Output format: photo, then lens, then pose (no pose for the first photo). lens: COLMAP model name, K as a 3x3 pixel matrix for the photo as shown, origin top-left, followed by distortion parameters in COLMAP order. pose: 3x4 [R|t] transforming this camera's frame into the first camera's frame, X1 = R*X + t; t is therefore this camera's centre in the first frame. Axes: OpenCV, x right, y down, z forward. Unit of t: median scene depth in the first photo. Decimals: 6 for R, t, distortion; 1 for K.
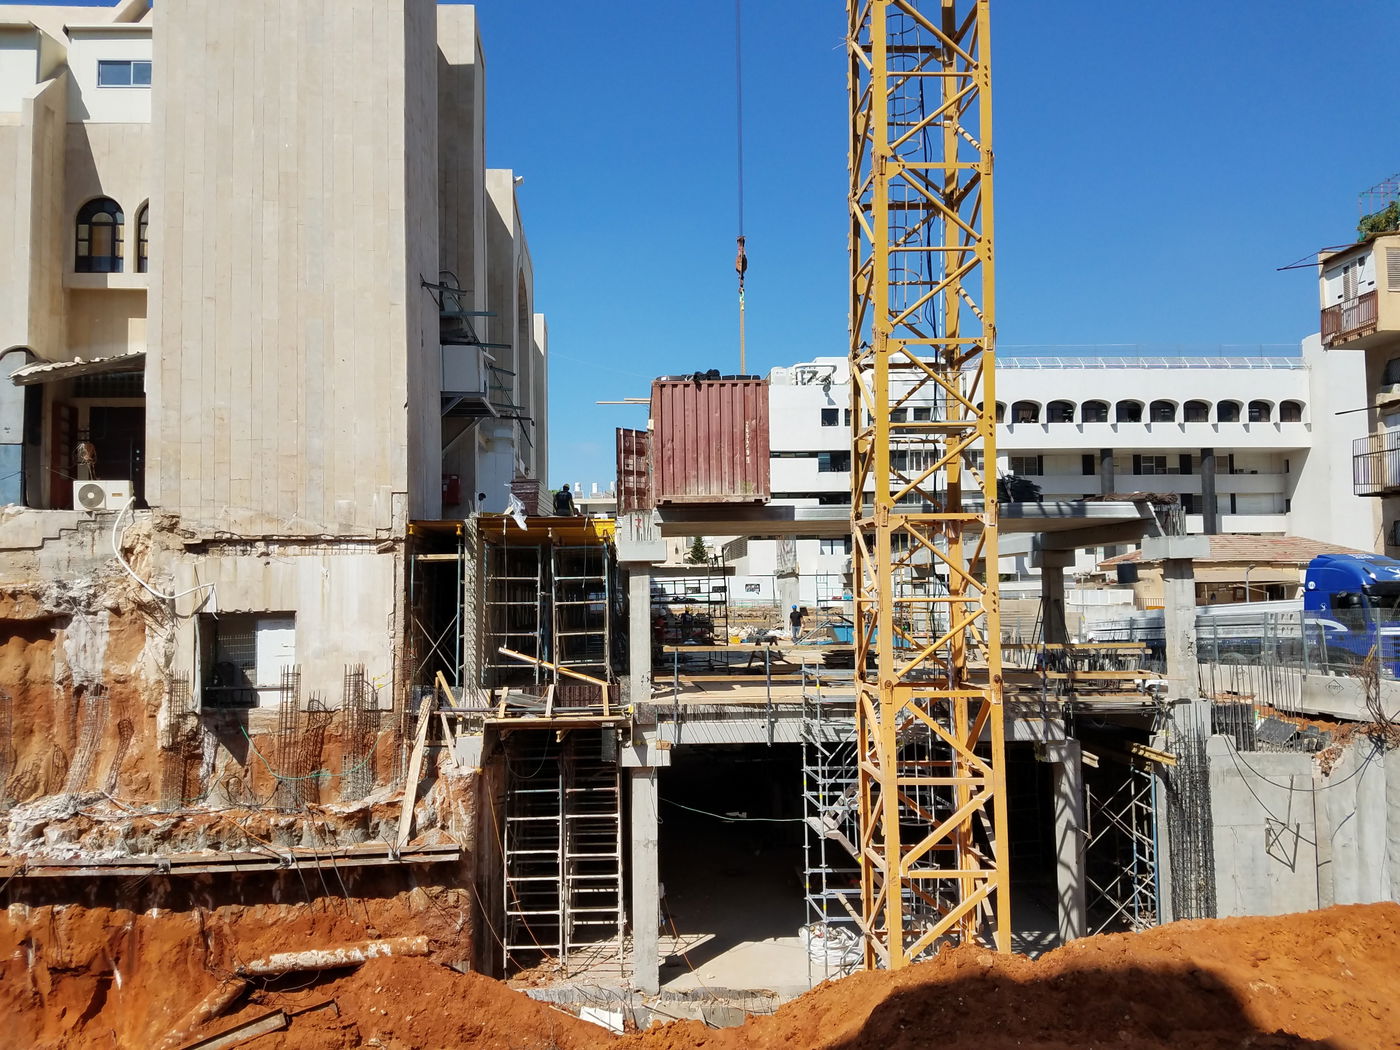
lens RADIAL K [[1047.6, 0, 674.9], [0, 1047.6, 539.5], [0, 0, 1]] dist [0.241158, -0.404010]
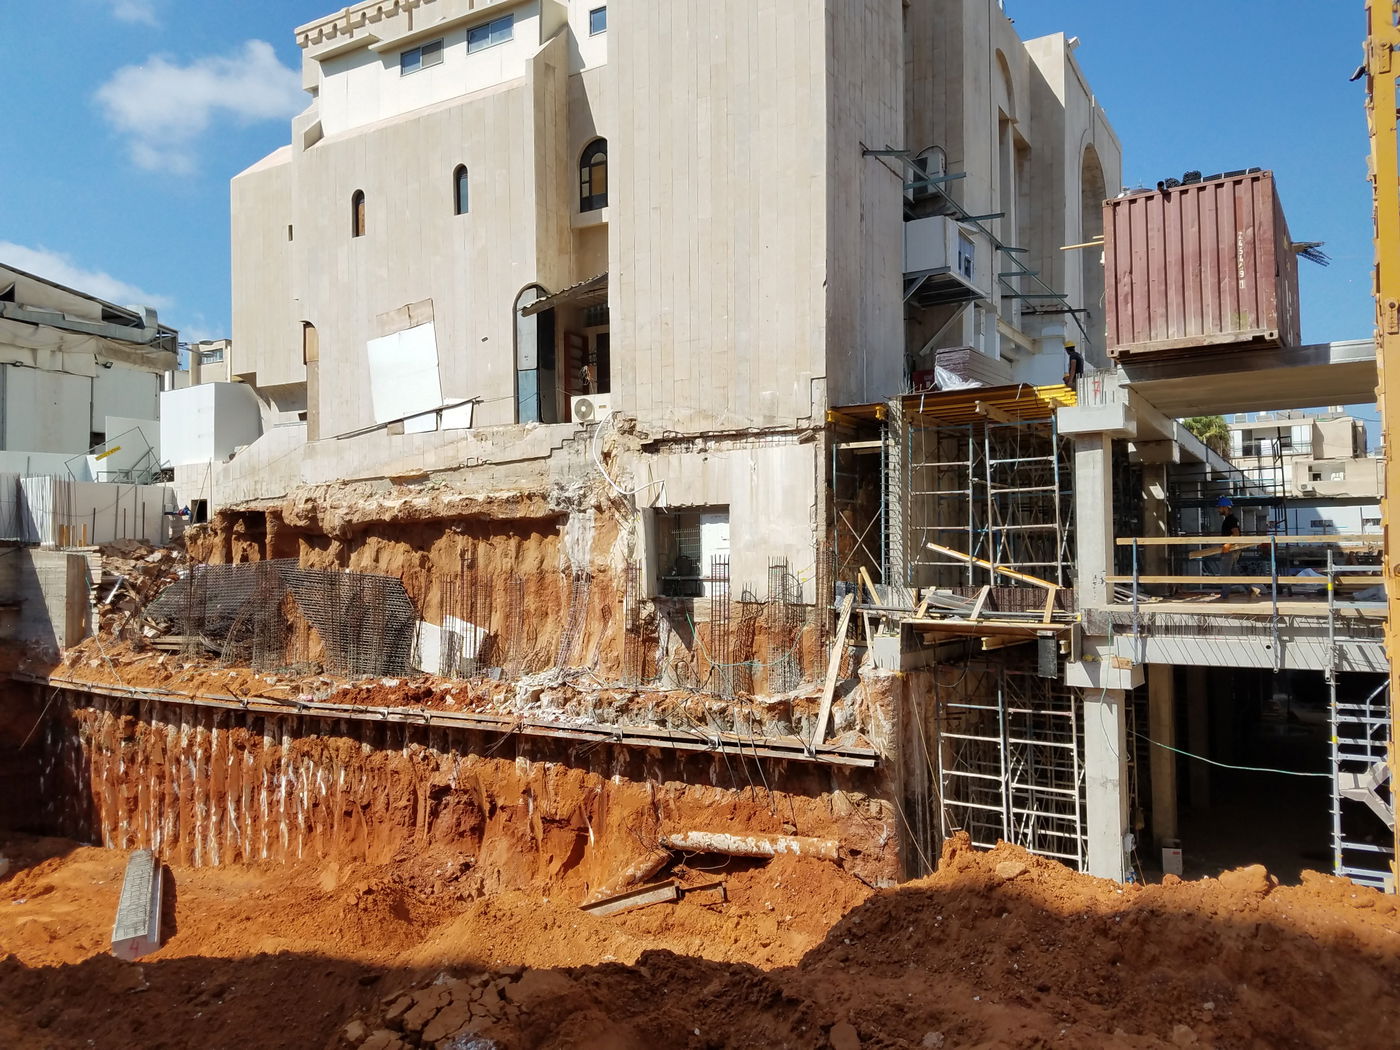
lens RADIAL K [[1053.4, 0, 672.0], [0, 1053.4, 517.3], [0, 0, 1]] dist [0.250452, -0.448061]
pose [[0.820100, -0.018325, -0.571927, 0.175097], [0.030525, 0.999465, 0.011747, 0.065470], [0.571406, -0.027092, 0.820221, 0.146879]]
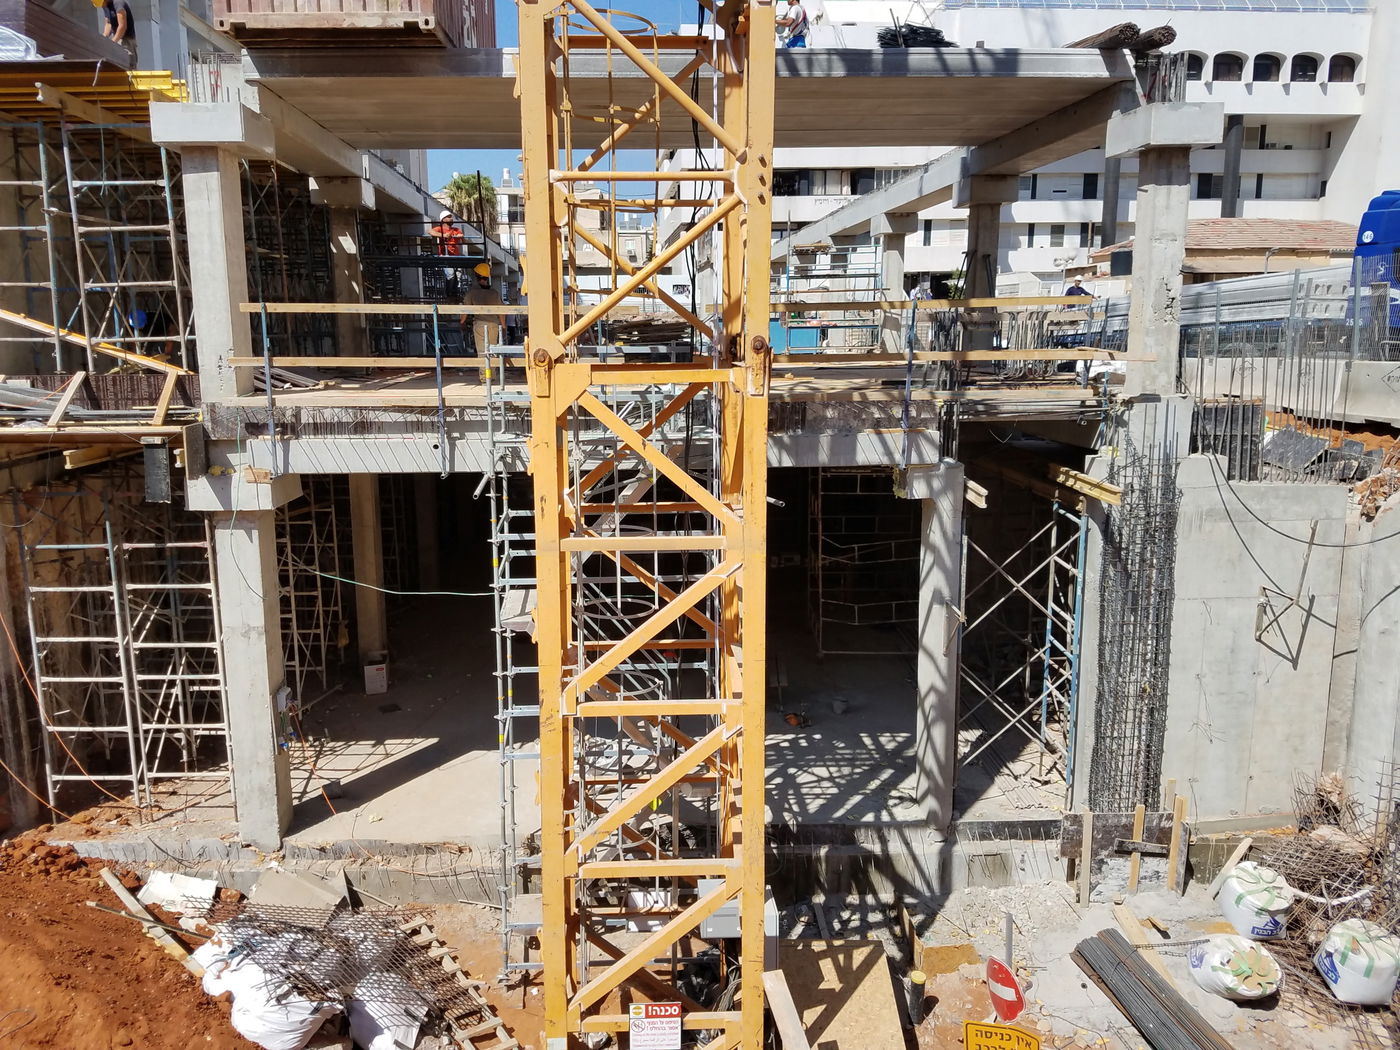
lens RADIAL K [[1070.6, 0, 669.8], [0, 1070.6, 510.6], [0, 0, 1]] dist [0.246229, -0.431161]
pose [[0.999989, 0.004338, 0.001516, 0.209611], [-0.004569, 0.973849, 0.227150, 0.073762], [-0.000491, -0.227155, 0.973859, 0.398918]]
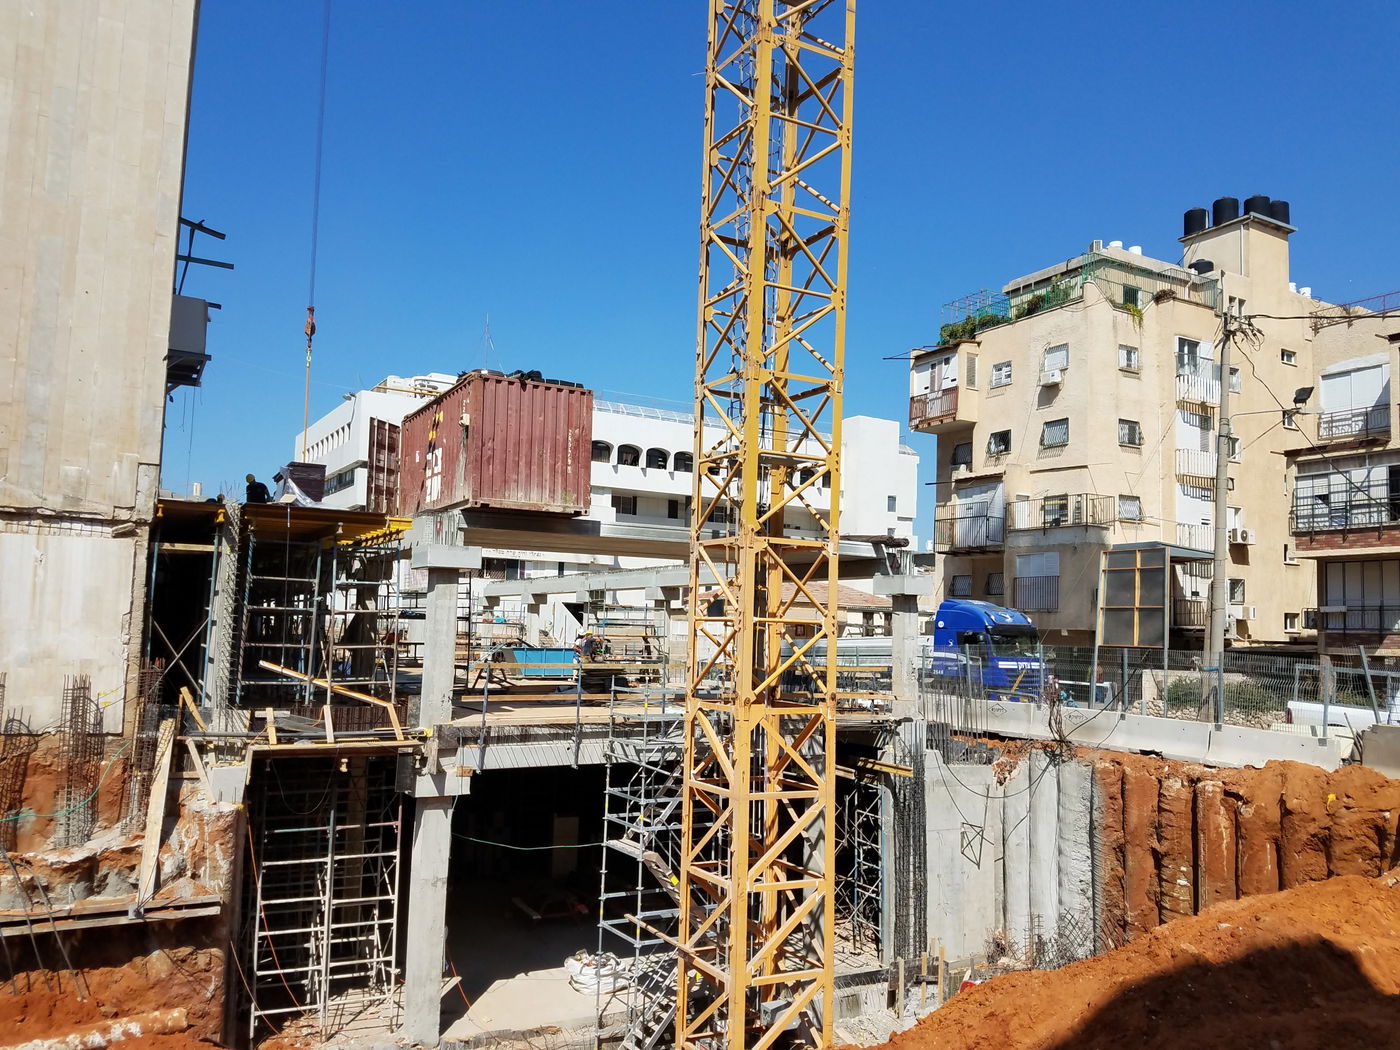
lens RADIAL K [[1057.9, 0, 688.4], [0, 1057.9, 545.4], [0, 0, 1]] dist [0.181144, -0.277297]
pose [[0.899063, 0.072985, 0.431692, -0.245454], [-0.063236, 0.997316, -0.036916, 0.022197], [-0.433228, 0.005891, 0.901265, 0.081585]]
